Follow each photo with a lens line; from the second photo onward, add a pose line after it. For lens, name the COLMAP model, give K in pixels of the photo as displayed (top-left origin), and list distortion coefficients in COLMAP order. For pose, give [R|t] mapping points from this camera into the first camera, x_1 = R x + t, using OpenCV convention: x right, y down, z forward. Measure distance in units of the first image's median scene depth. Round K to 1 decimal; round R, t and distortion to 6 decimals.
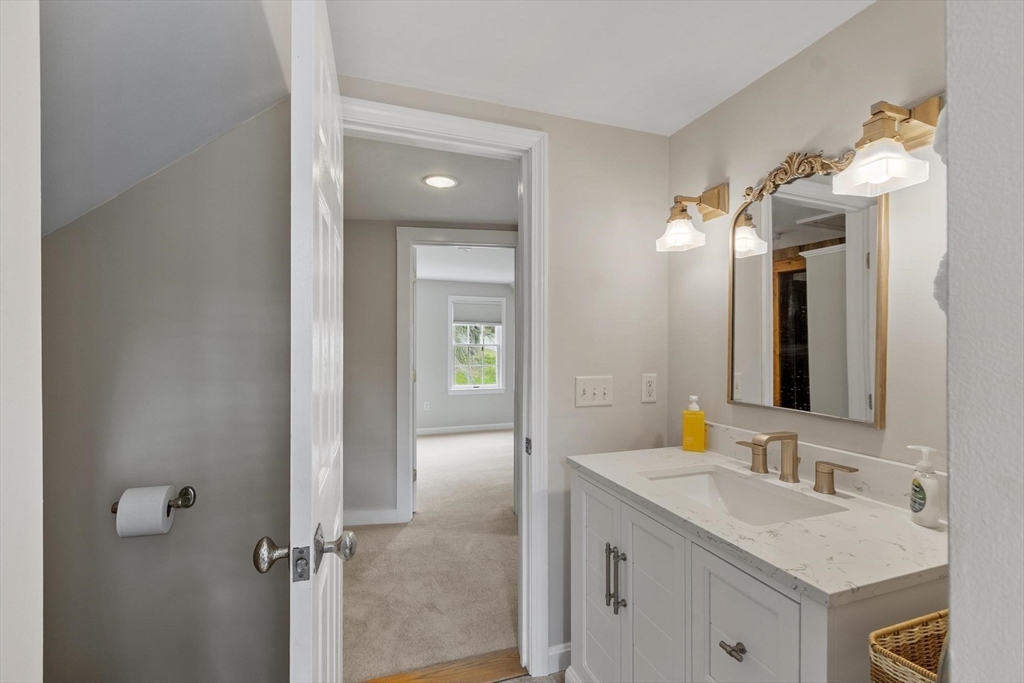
lens RADIAL K [[452.5, 0, 512.0], [0, 452.5, 341.5], [0, 0, 1]] dist [-0.000096, 0.000000]
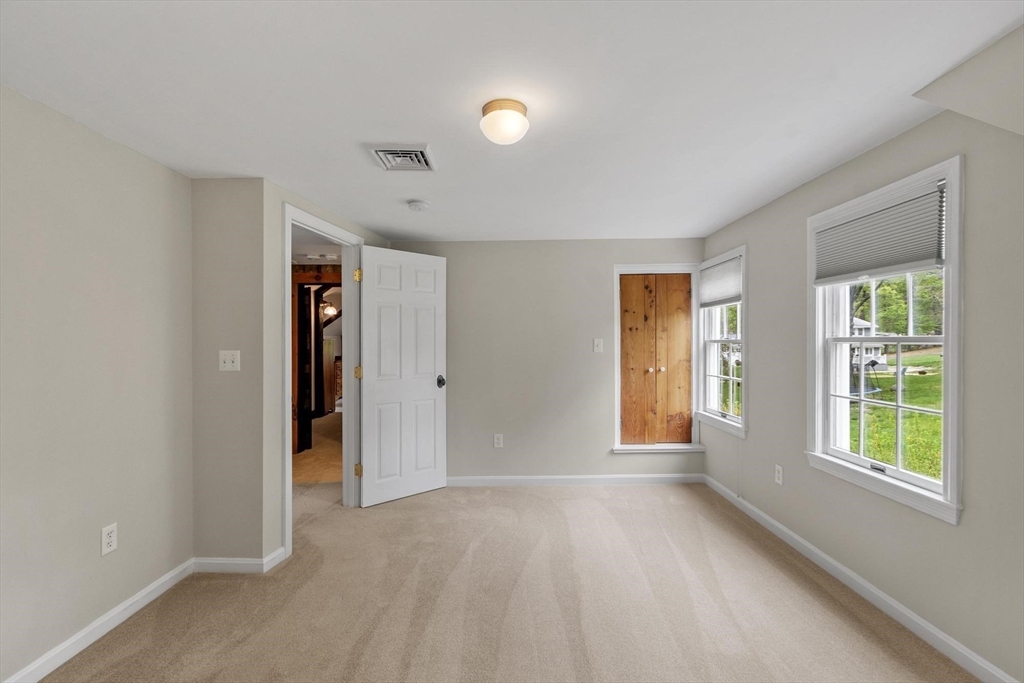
lens RADIAL K [[452.5, 0, 512.0], [0, 452.5, 341.5], [0, 0, 1]] dist [-0.000096, 0.000000]
pose [[-0.329880, -0.004898, -0.944010, 0.318970], [0.004816, 0.999965, -0.006871, 0.009986], [0.944011, -0.006813, -0.329845, 0.865268]]
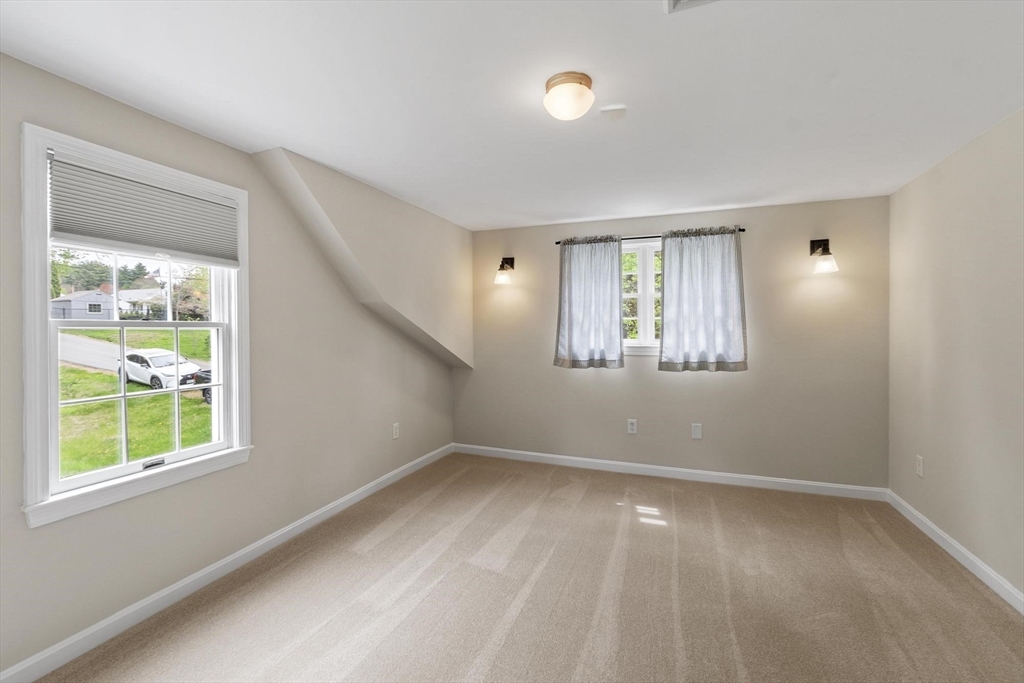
lens RADIAL K [[452.3, 0, 510.4], [0, 452.3, 329.1], [0, 0, 1]] dist [-0.000194, -0.000015]
pose [[0.652852, -0.006225, 0.757460, -0.151828], [-0.001597, 0.999953, 0.009594, 0.007371], [-0.757484, -0.007473, 0.652811, 0.628003]]
